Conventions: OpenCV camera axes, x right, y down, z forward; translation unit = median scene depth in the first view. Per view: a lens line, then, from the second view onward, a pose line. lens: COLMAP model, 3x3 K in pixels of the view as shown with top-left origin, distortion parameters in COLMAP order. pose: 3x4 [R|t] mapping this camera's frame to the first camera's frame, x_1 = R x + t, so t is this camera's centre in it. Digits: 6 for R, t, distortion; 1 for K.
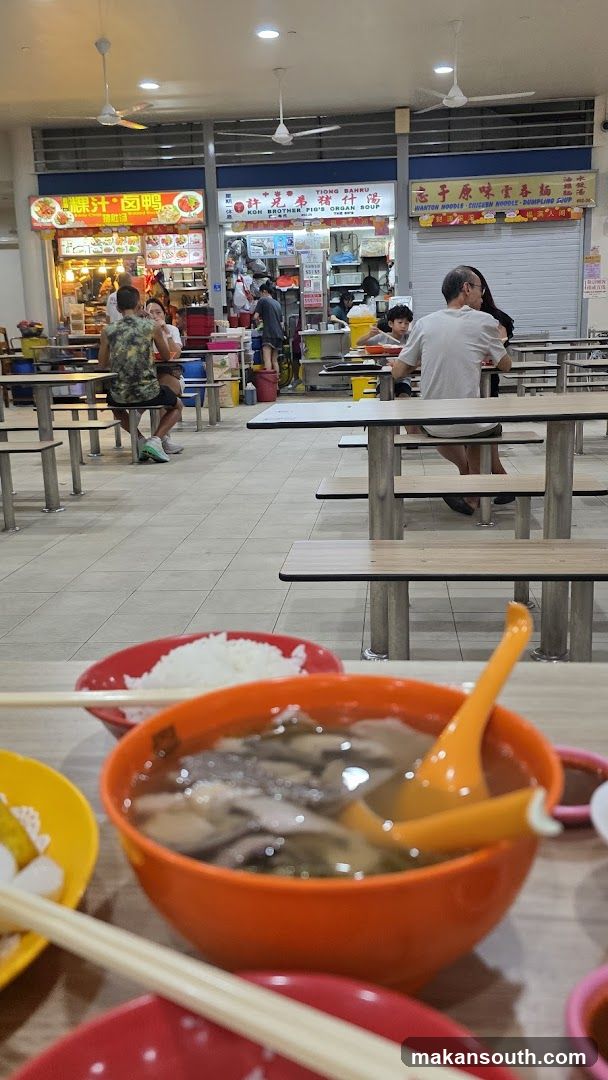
lens RADIAL K [[980.1, 0, 304.0], [0, 980.1, 540.0], [0, 0, 1]] dist [0.048088, -0.003639]
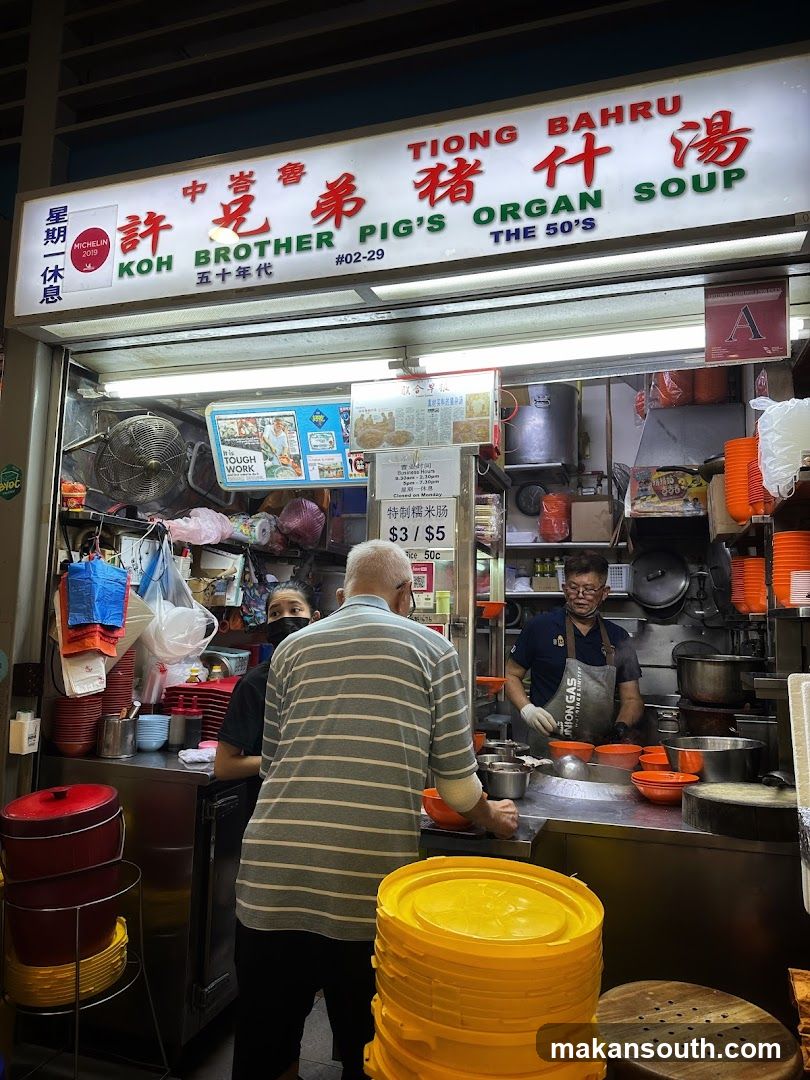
lens RADIAL K [[733.2, 0, 420.9], [0, 733.2, 541.4], [0, 0, 1]] dist [0.001341, -0.000452]
pose [[0.977420, 0.026960, -0.209577, 0.048282], [-0.091150, 0.948597, -0.303075, -0.228101], [0.190634, 0.315335, 0.929636, 0.875711]]
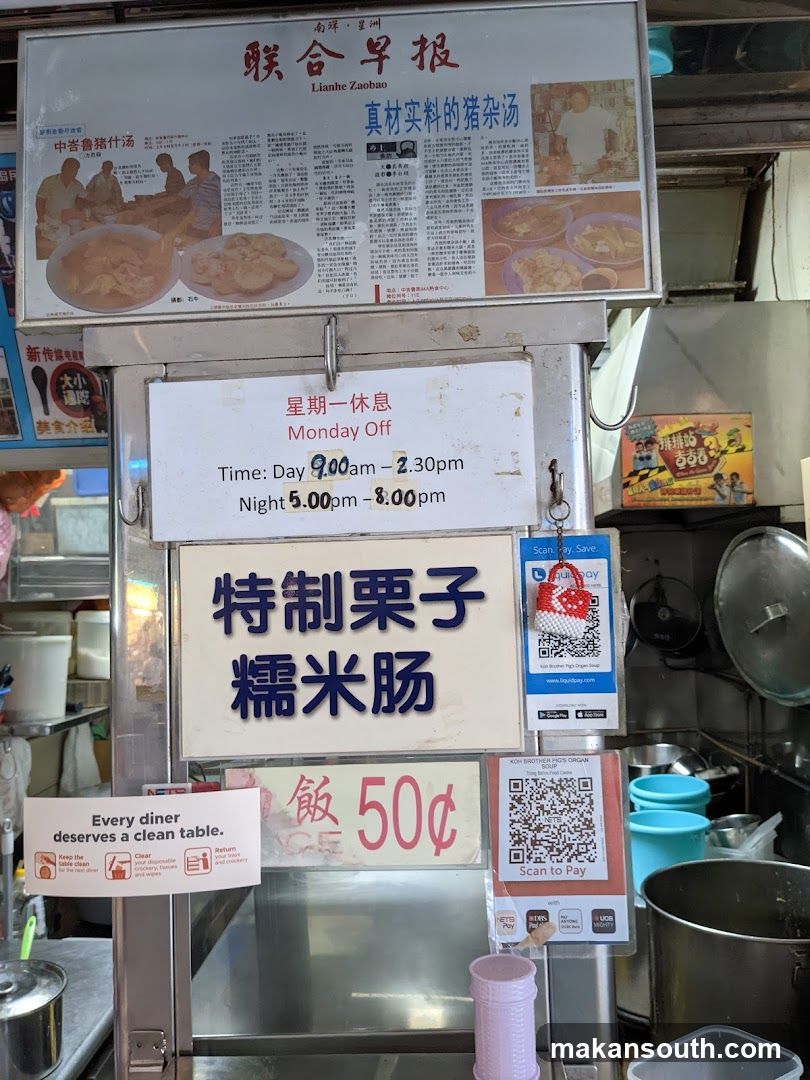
lens RADIAL K [[846.8, 0, 405.0], [0, 846.8, 540.0], [0, 0, 1]] dist [-0.001864, -0.003806]
pose [[0.998643, 0.006149, 0.051719, 0.009795], [0.008385, 0.961074, -0.276163, -0.280239], [-0.051404, 0.276222, 0.959718, 0.997042]]
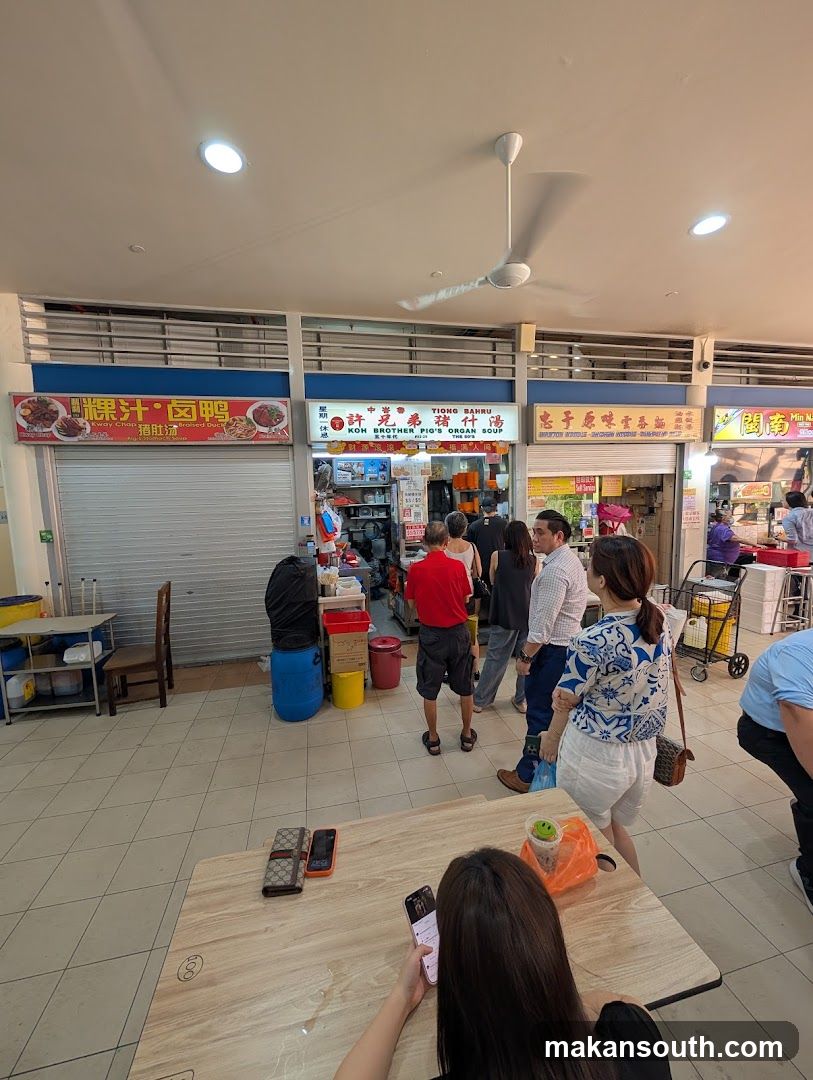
lens RADIAL K [[426.6, 0, 406.5], [0, 426.6, 540.0], [0, 0, 1]] dist [0.010683, 0.000046]
pose [[0.949614, -0.030397, 0.311943, -0.122038], [0.067140, 0.991910, -0.107733, -0.205726], [-0.306145, 0.123249, 0.943973, 0.674610]]
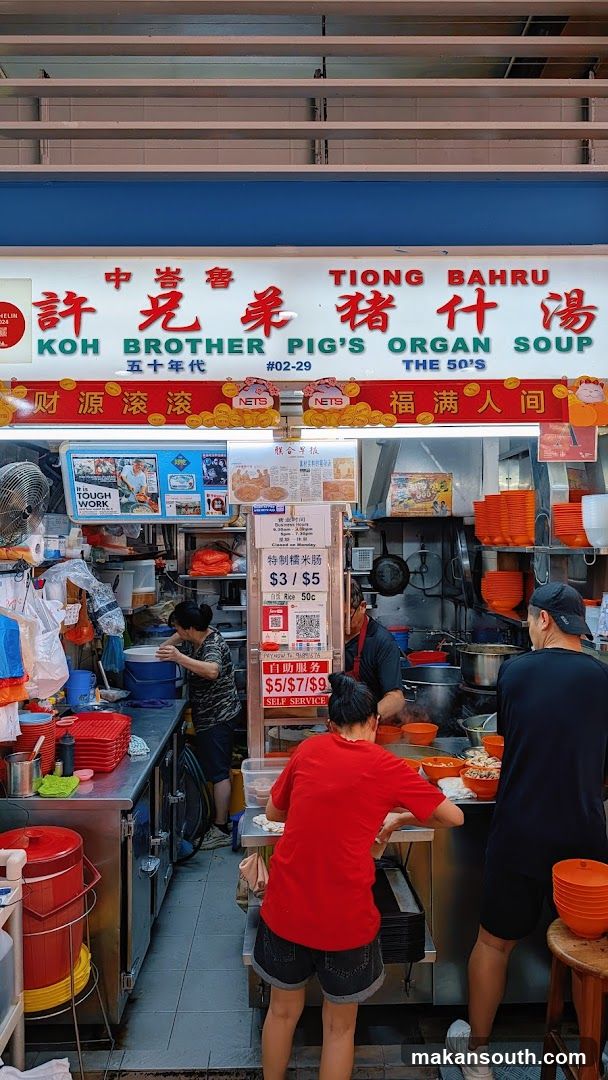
lens RADIAL K [[797.7, 0, 304.1], [0, 797.7, 553.5], [0, 0, 1]] dist [0.005302, -0.000834]
pose [[0.993806, 0.022435, 0.108841, -0.013553], [0.000075, 0.979274, -0.202541, -0.245341], [-0.111129, 0.201295, 0.973206, 0.817183]]
